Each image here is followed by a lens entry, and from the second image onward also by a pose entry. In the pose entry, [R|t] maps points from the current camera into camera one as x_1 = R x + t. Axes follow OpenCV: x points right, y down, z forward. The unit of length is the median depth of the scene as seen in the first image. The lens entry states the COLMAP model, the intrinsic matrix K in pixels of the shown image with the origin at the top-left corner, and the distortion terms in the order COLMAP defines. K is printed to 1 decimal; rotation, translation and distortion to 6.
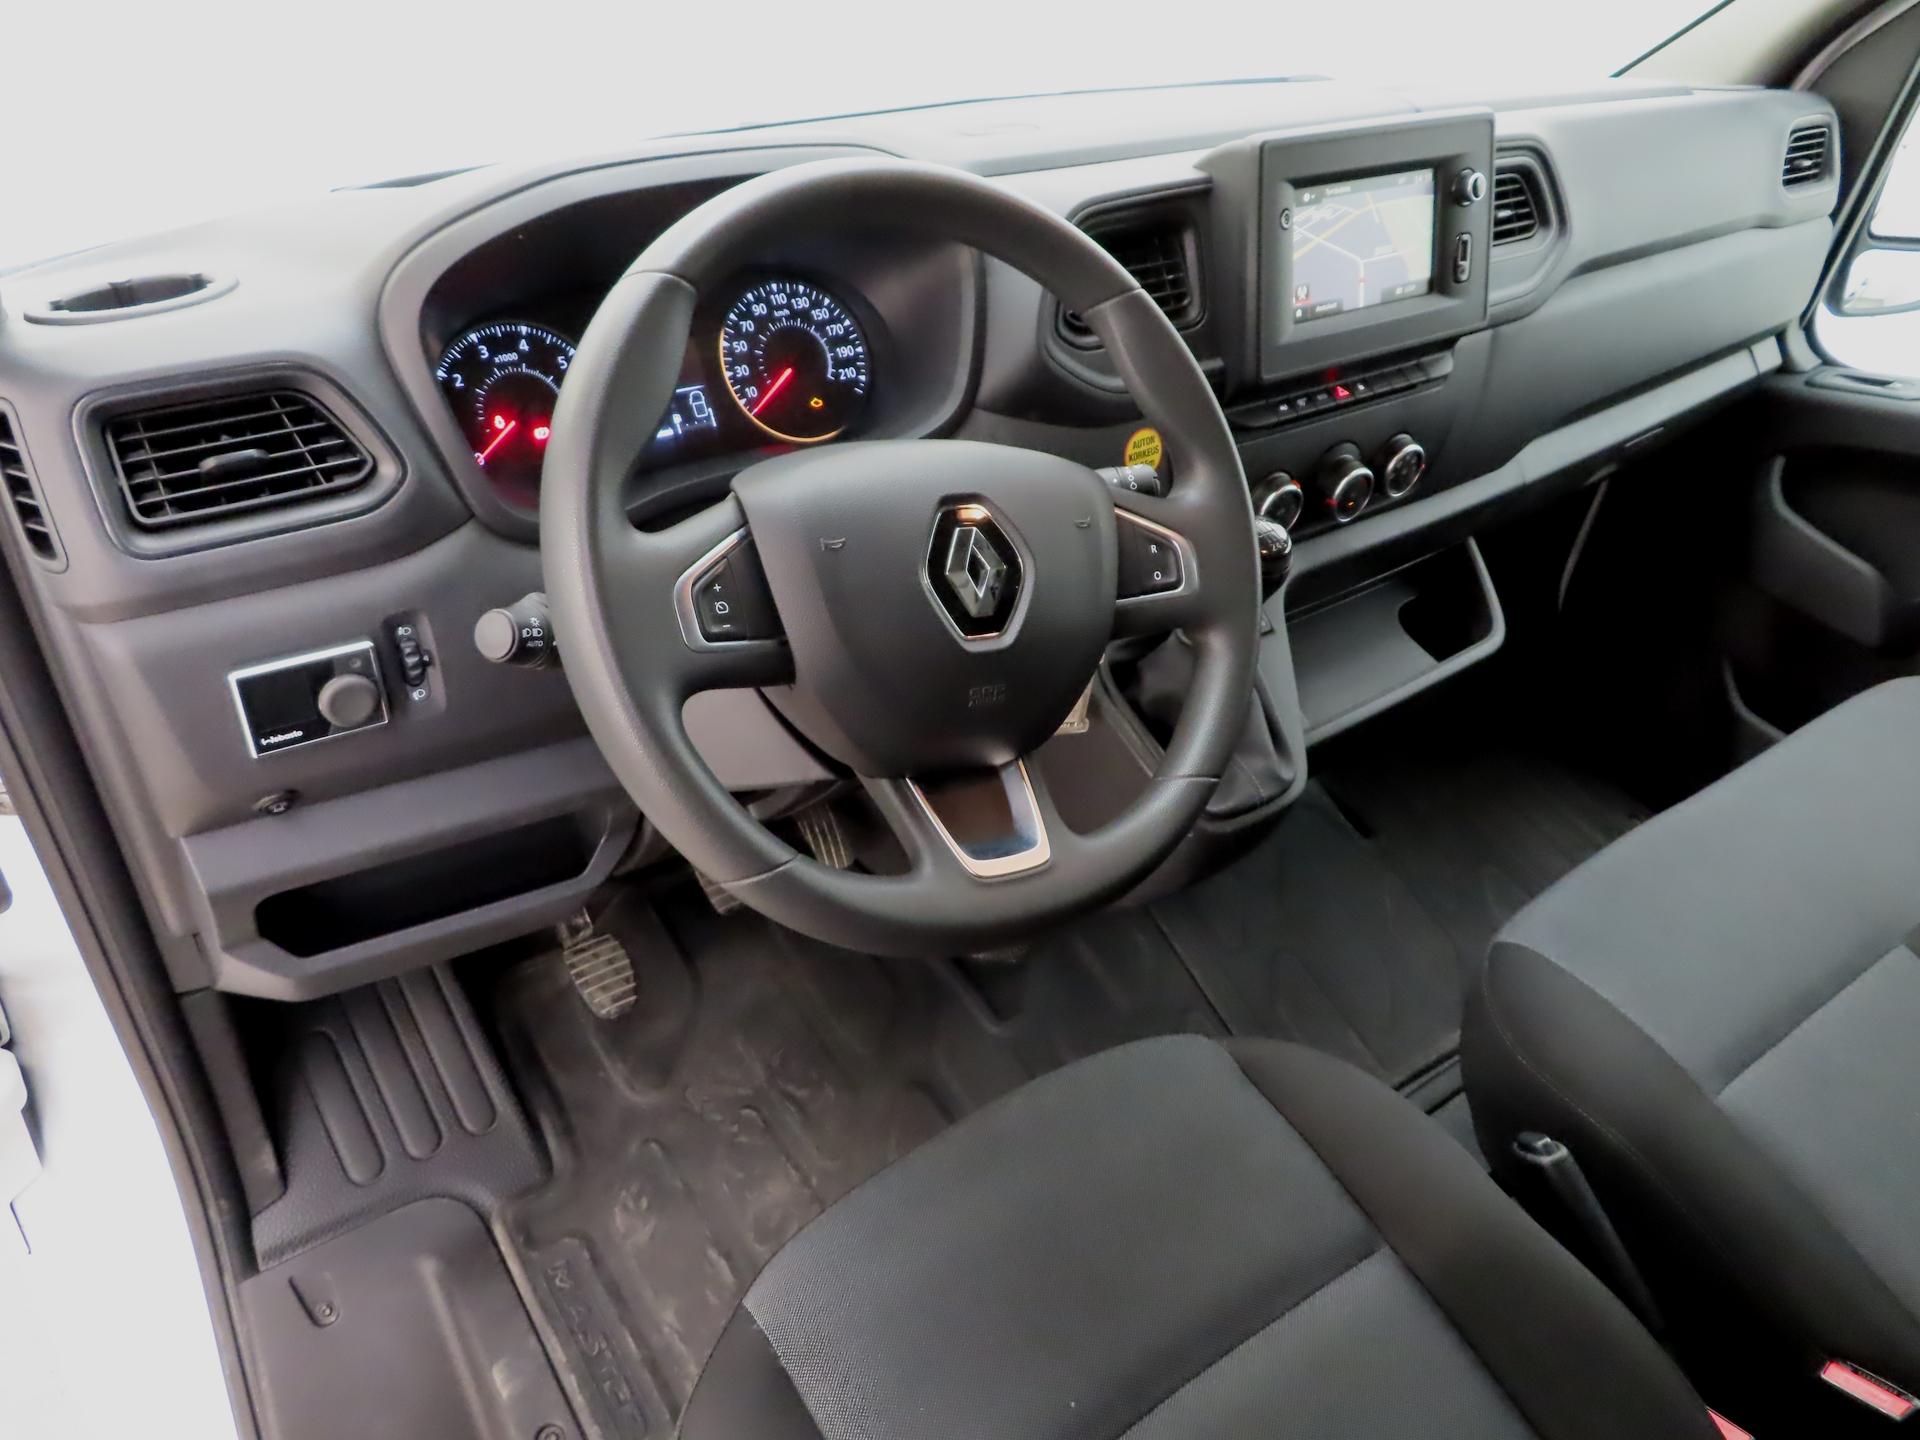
lens RADIAL K [[1396.6, 0, 957.8], [0, 1396.6, 725.4], [0, 0, 1]] dist [-0.002472, -0.007746]
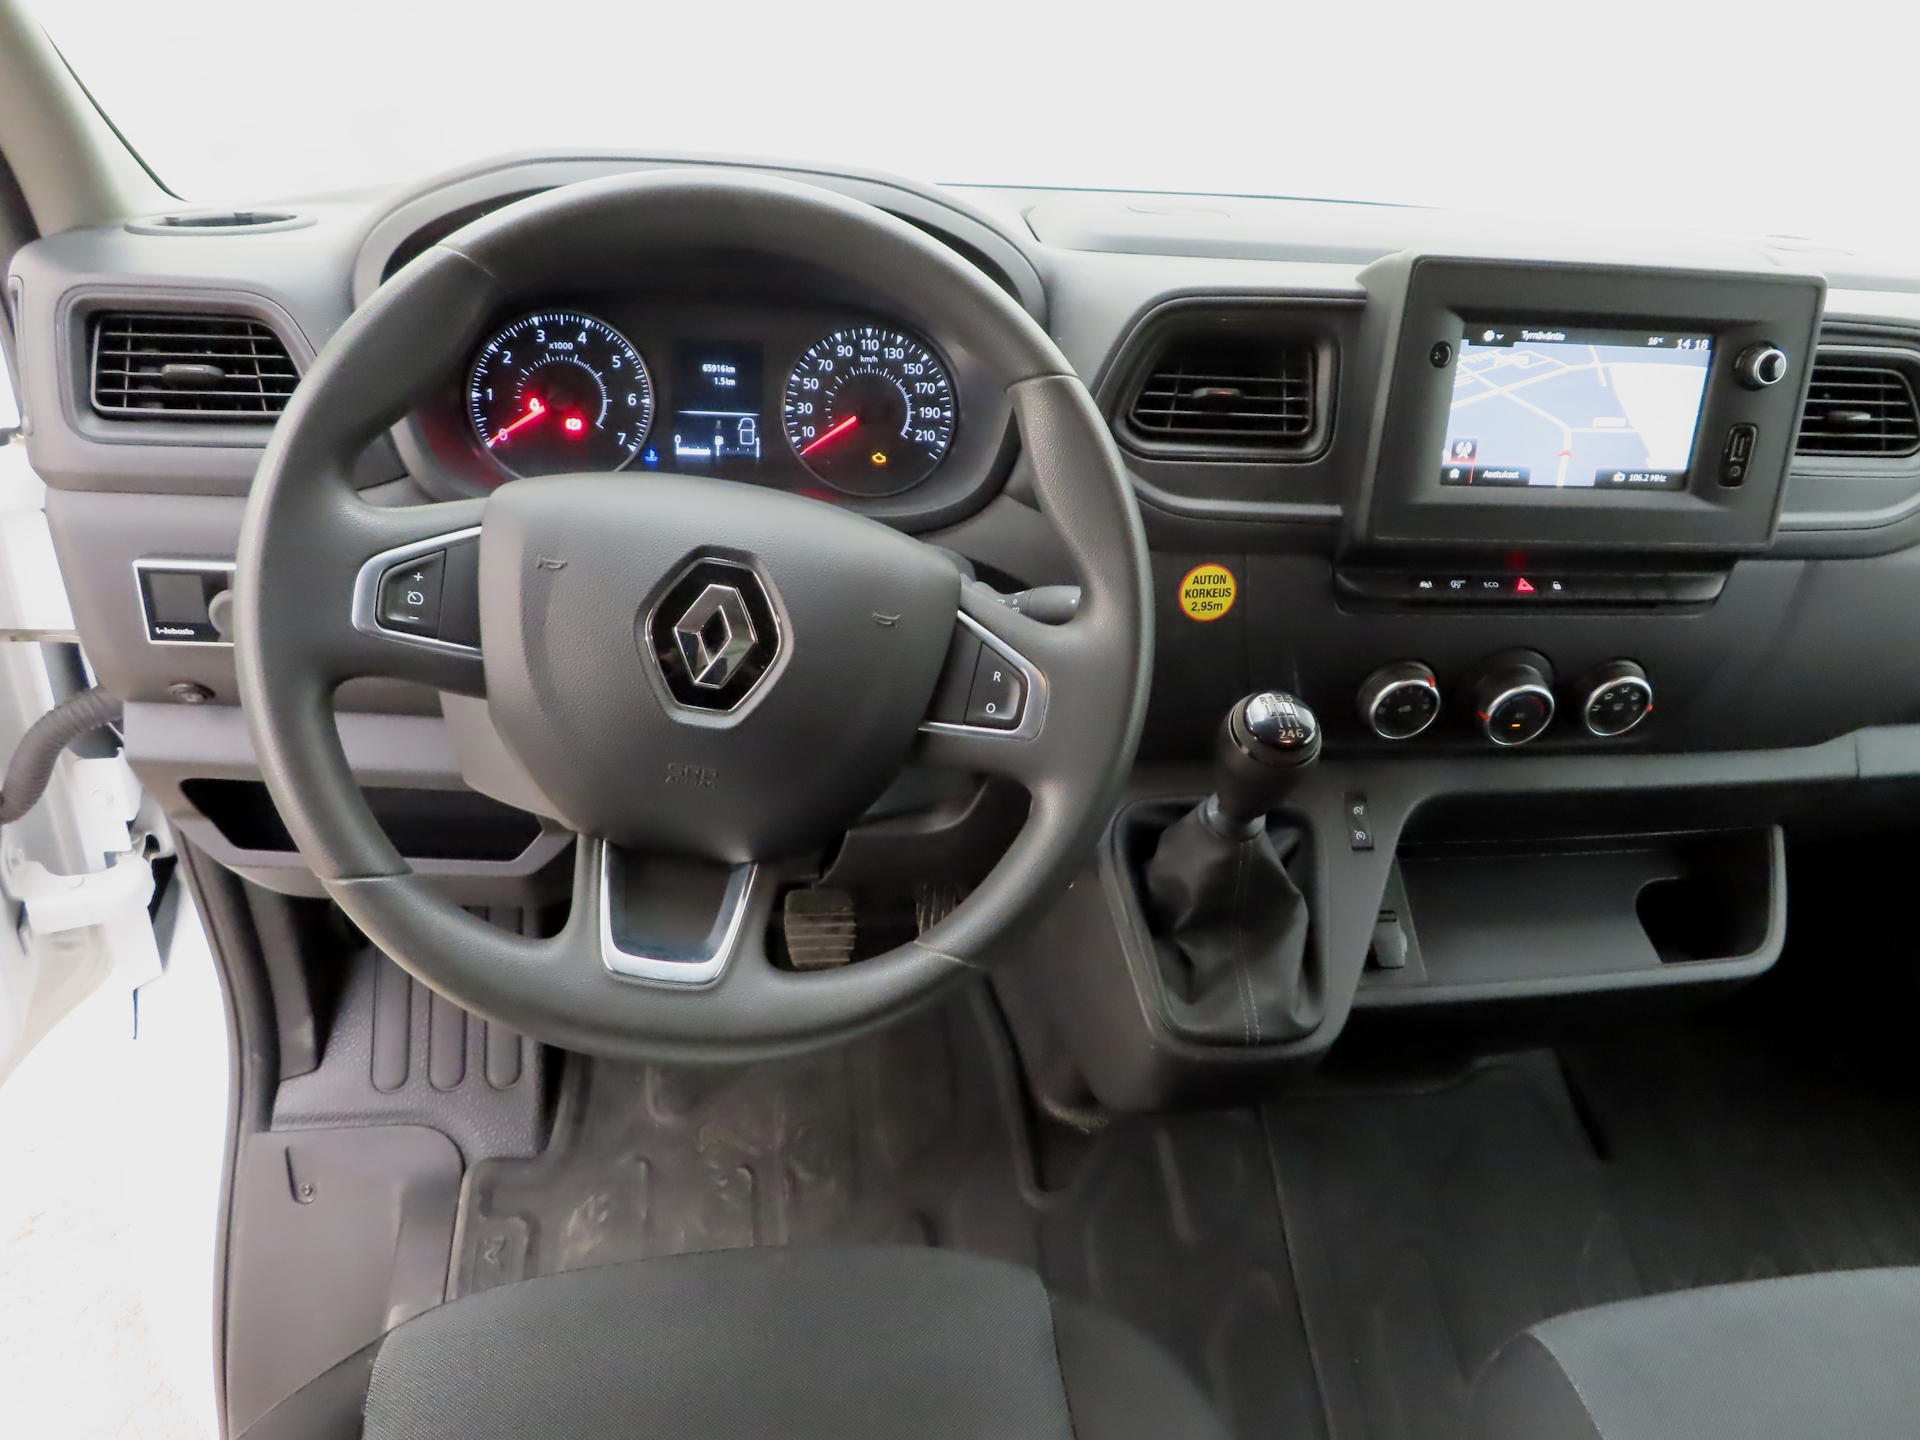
lens RADIAL K [[1396.6, 0, 960.6], [0, 1396.6, 719.2], [0, 0, 1]] dist [-0.002472, -0.007746]
pose [[0.884735, 0.267729, -0.381530, 0.351720], [-0.295414, 0.955256, -0.014713, -0.065870], [0.360520, 0.125727, 0.924239, 0.175336]]
